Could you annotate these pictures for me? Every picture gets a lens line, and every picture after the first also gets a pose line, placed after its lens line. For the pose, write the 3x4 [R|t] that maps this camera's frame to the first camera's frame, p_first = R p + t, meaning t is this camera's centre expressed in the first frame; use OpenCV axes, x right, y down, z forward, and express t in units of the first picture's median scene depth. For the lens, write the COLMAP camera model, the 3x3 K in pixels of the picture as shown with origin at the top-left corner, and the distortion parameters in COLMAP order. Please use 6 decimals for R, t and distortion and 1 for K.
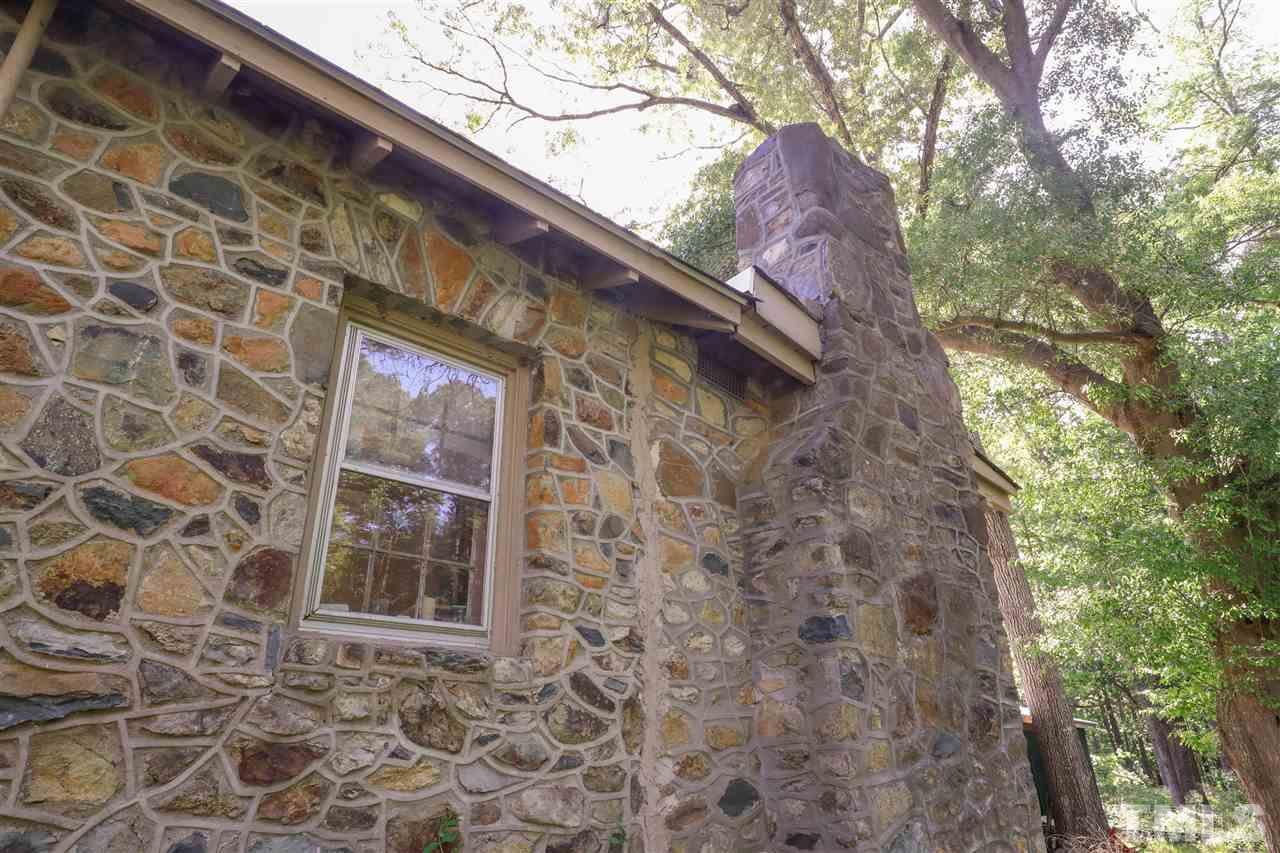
lens RADIAL K [[726.5, 0, 640.0], [0, 726.5, 426.5], [0, 0, 1]] dist [-0.005202, -0.001165]
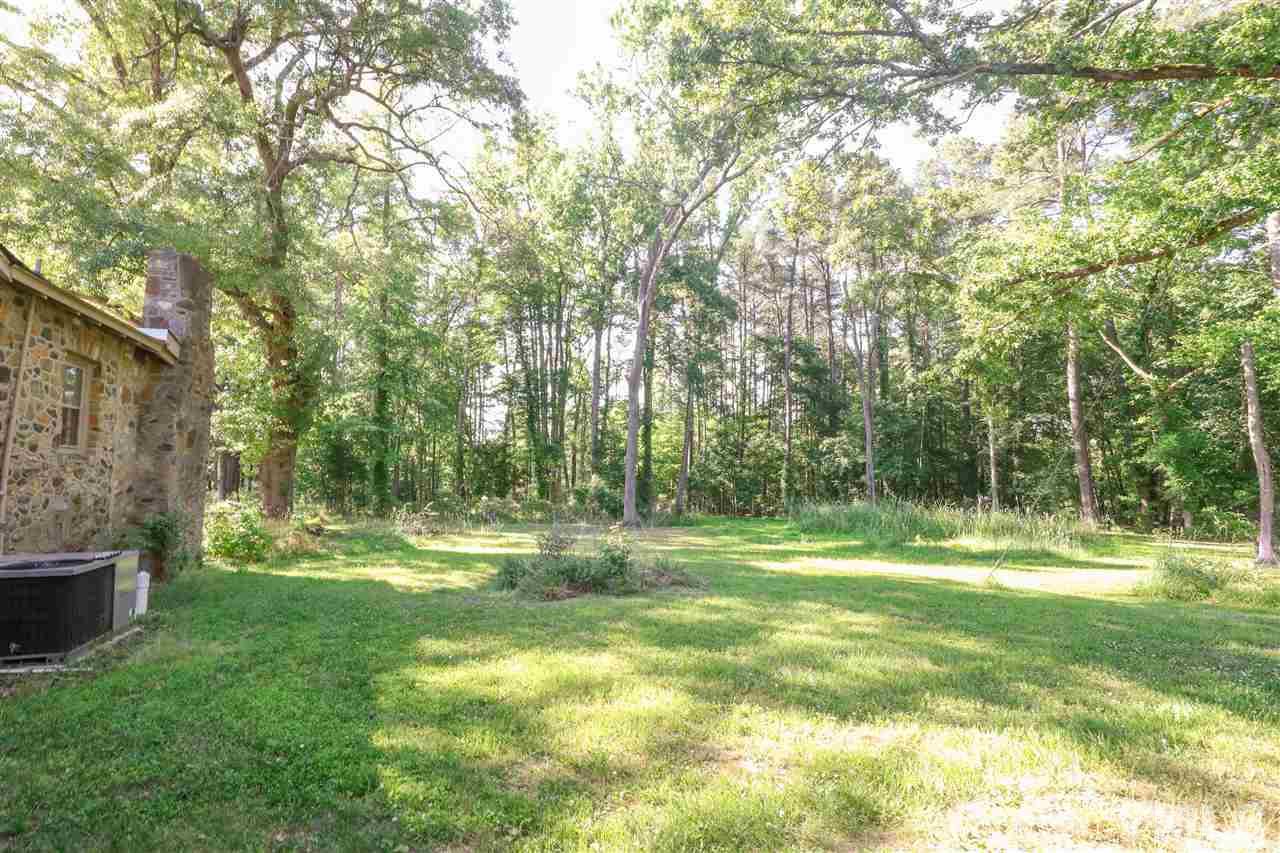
lens RADIAL K [[599.3, 0, 640.0], [0, 599.3, 426.5], [0, 0, 1]] dist [-0.037118, 0.000098]
pose [[0.352172, 0.078070, 0.932674, -1.500085], [-0.394584, 0.916010, 0.072317, -0.870782], [-0.848692, -0.393486, 0.353398, -1.808048]]
